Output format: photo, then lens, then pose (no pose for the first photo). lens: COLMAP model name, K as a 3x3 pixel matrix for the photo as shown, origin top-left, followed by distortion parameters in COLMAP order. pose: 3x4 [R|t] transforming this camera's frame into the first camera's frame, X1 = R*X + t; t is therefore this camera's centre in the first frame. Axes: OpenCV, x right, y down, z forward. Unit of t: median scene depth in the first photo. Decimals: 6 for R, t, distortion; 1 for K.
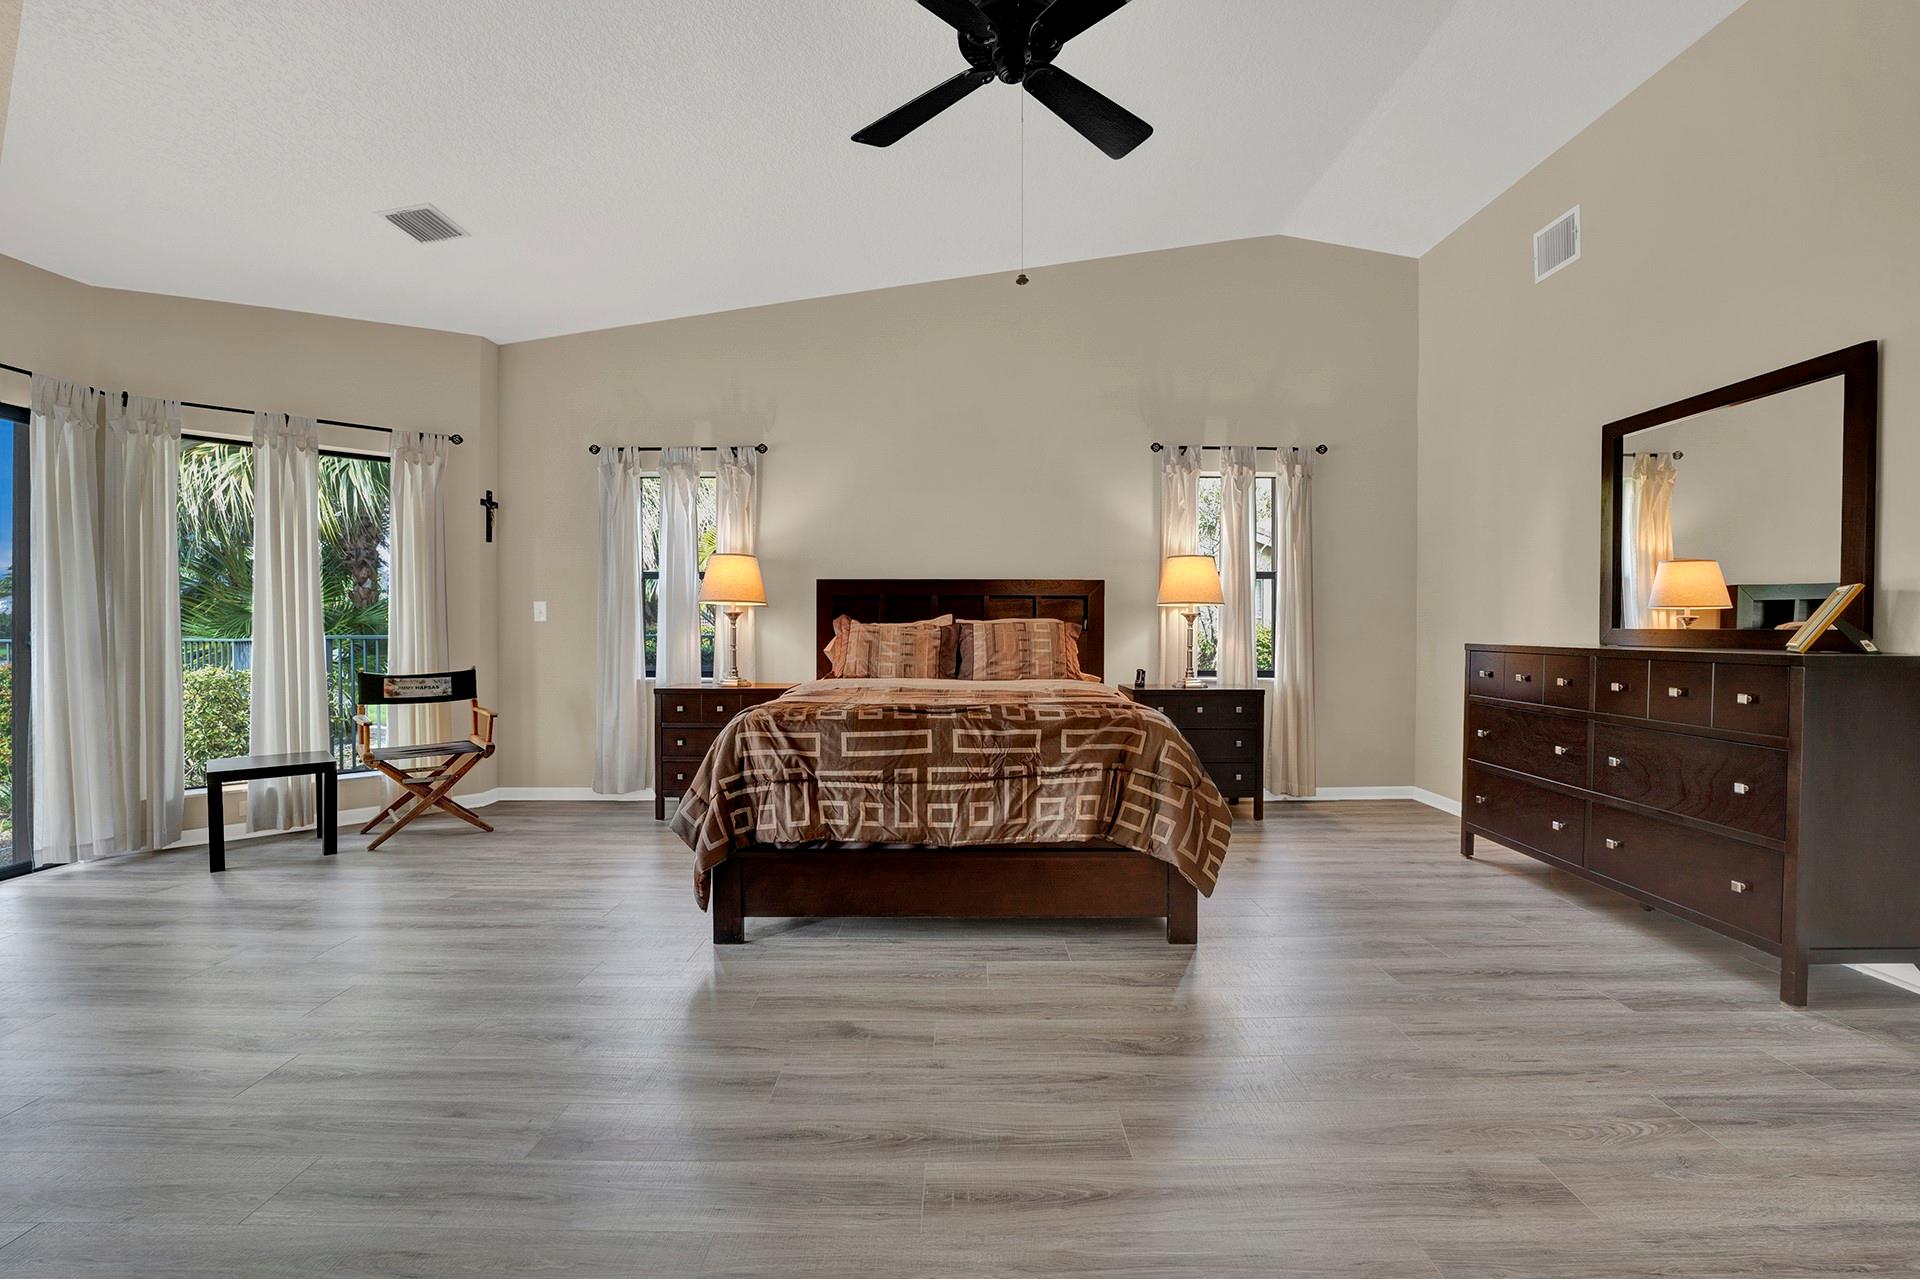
lens RADIAL K [[816.9, 0, 953.1], [0, 816.9, 644.6], [0, 0, 1]] dist [-0.017115, 0.000297]
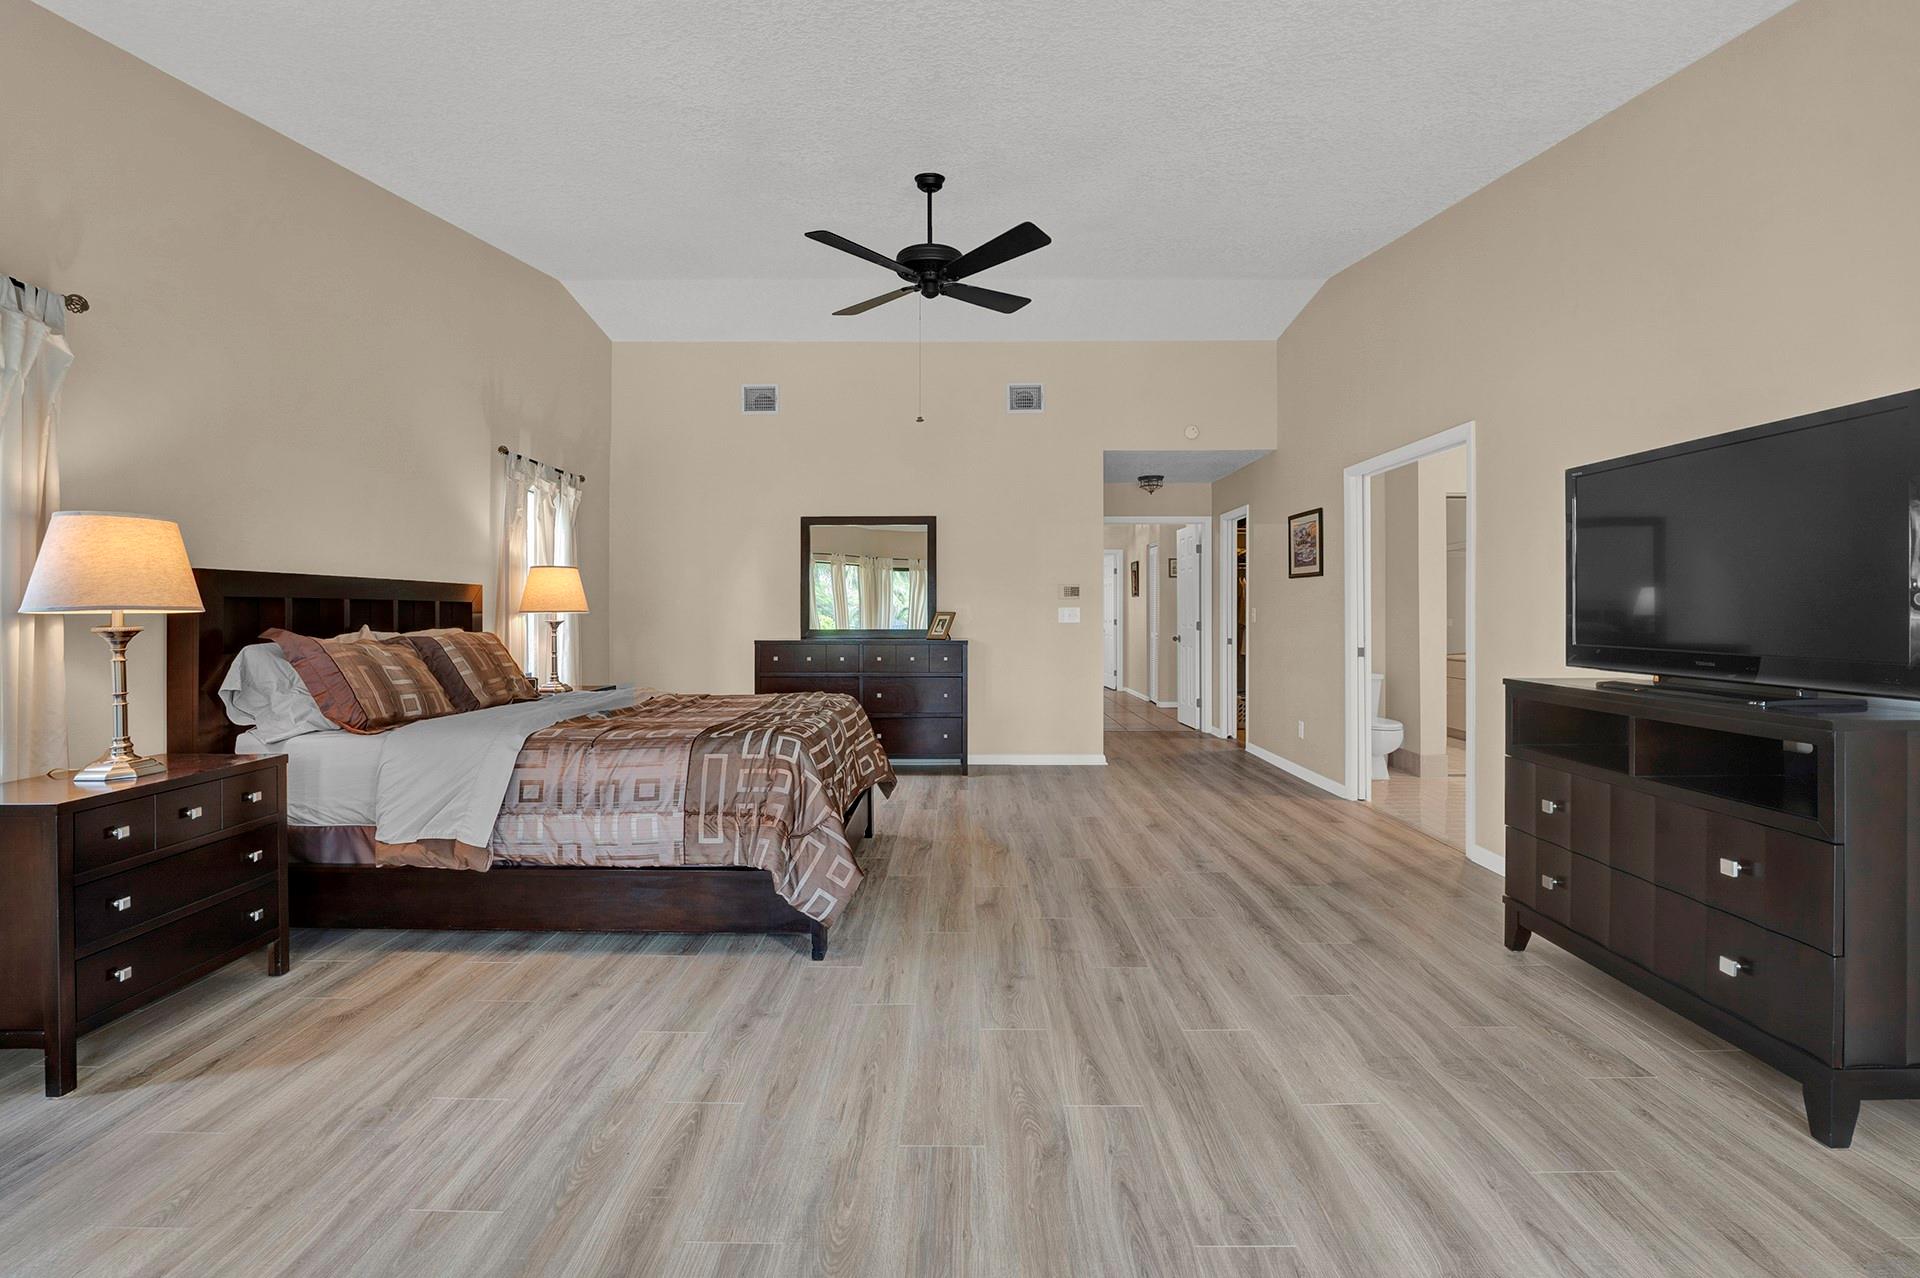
lens RADIAL K [[826.8, 0, 963.6], [0, 826.8, 612.5], [0, 0, 1]] dist [-0.001782, -0.000123]
pose [[-0.004276, -0.001693, 0.999989, -1.304962], [0.023116, 0.999731, 0.001792, -0.064734], [-0.999724, 0.023124, -0.004236, 0.800852]]
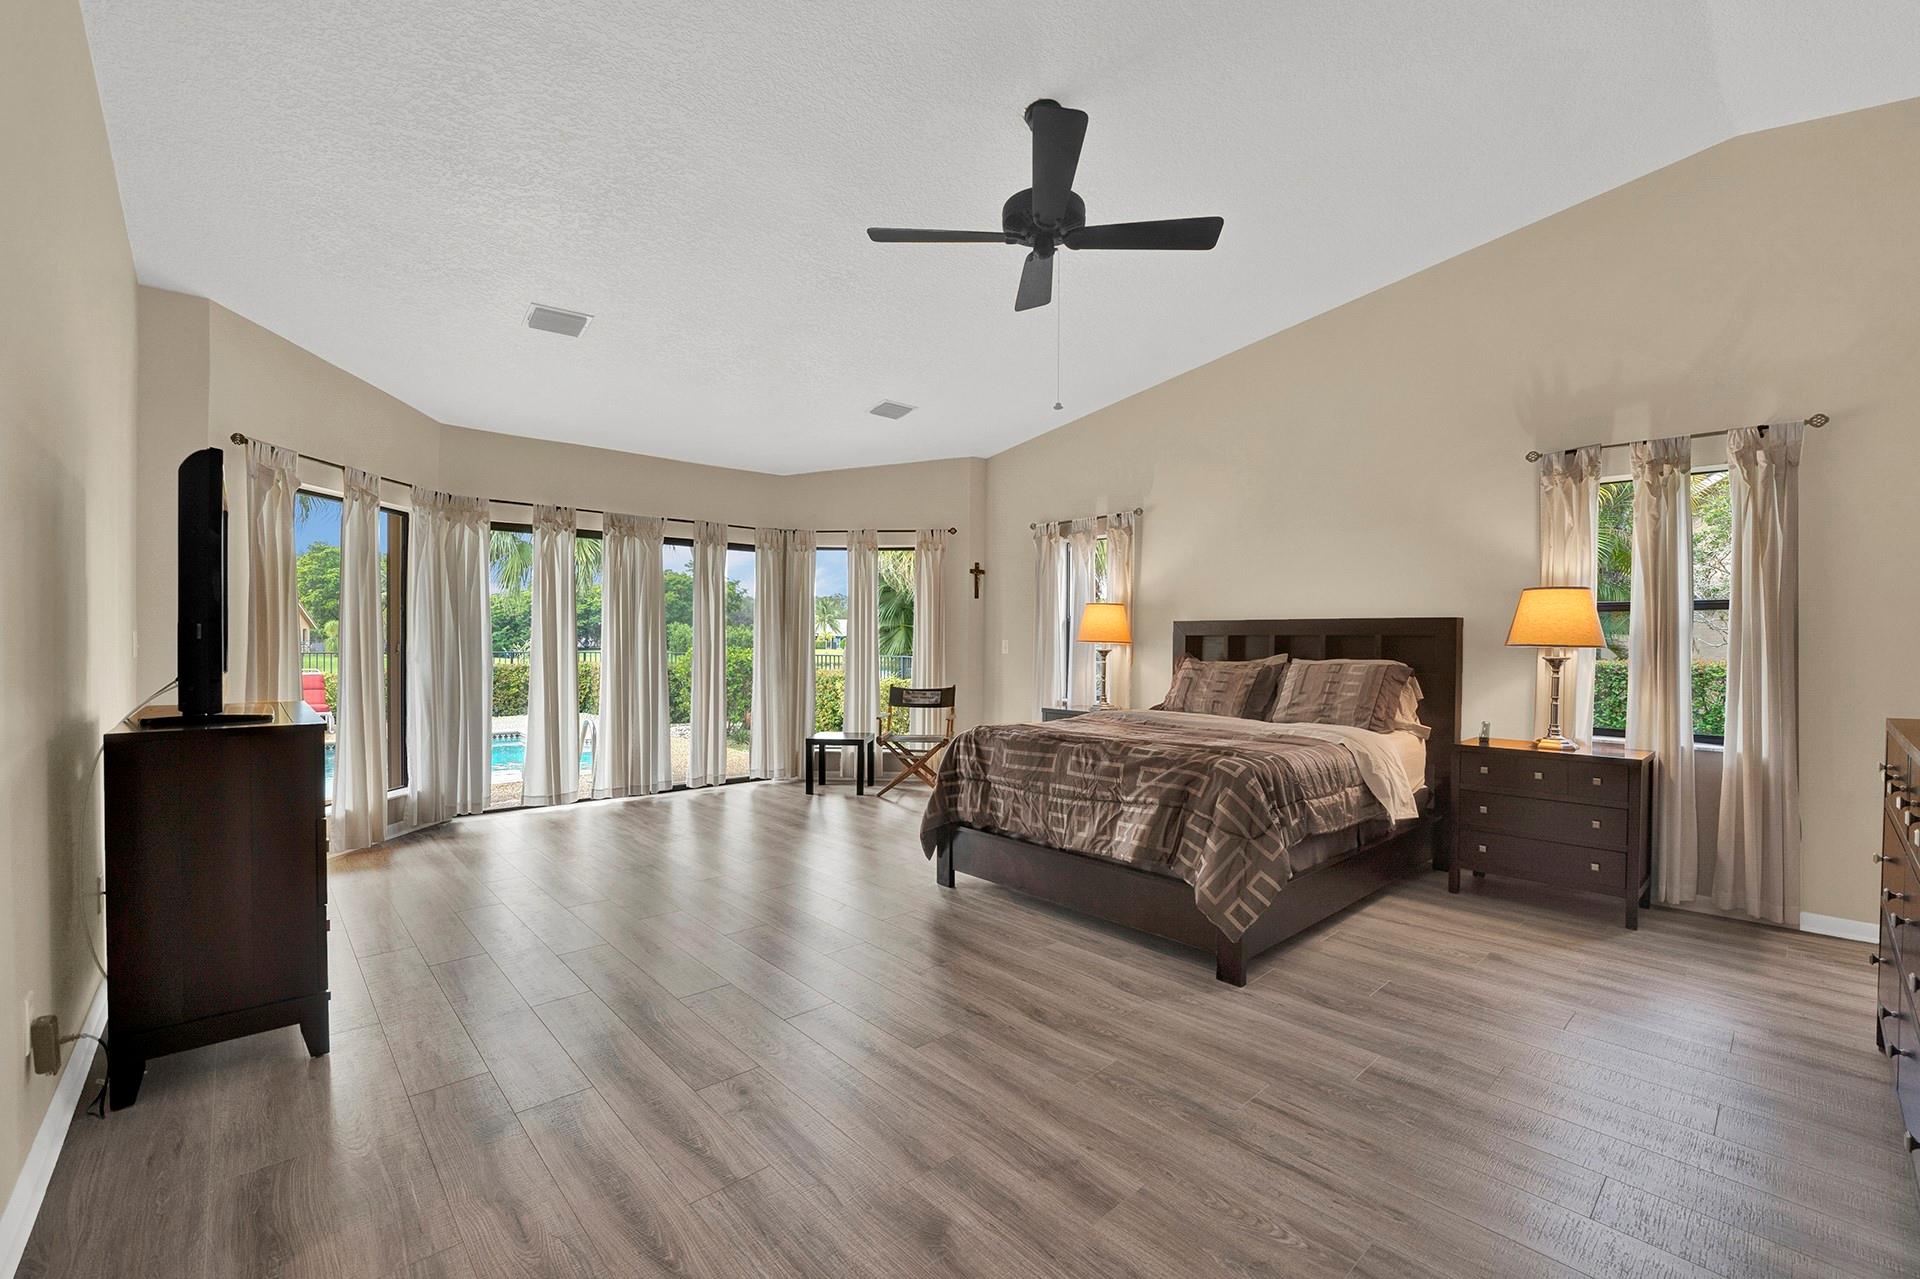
lens RADIAL K [[796.4, 0, 965.8], [0, 796.4, 659.9], [0, 0, 1]] dist [-0.011029, -0.000043]
pose [[0.682438, 0.020316, -0.730661, 0.786781], [-0.021838, 0.999734, 0.007400, -0.049235], [0.730617, 0.010906, 0.682700, 0.047029]]
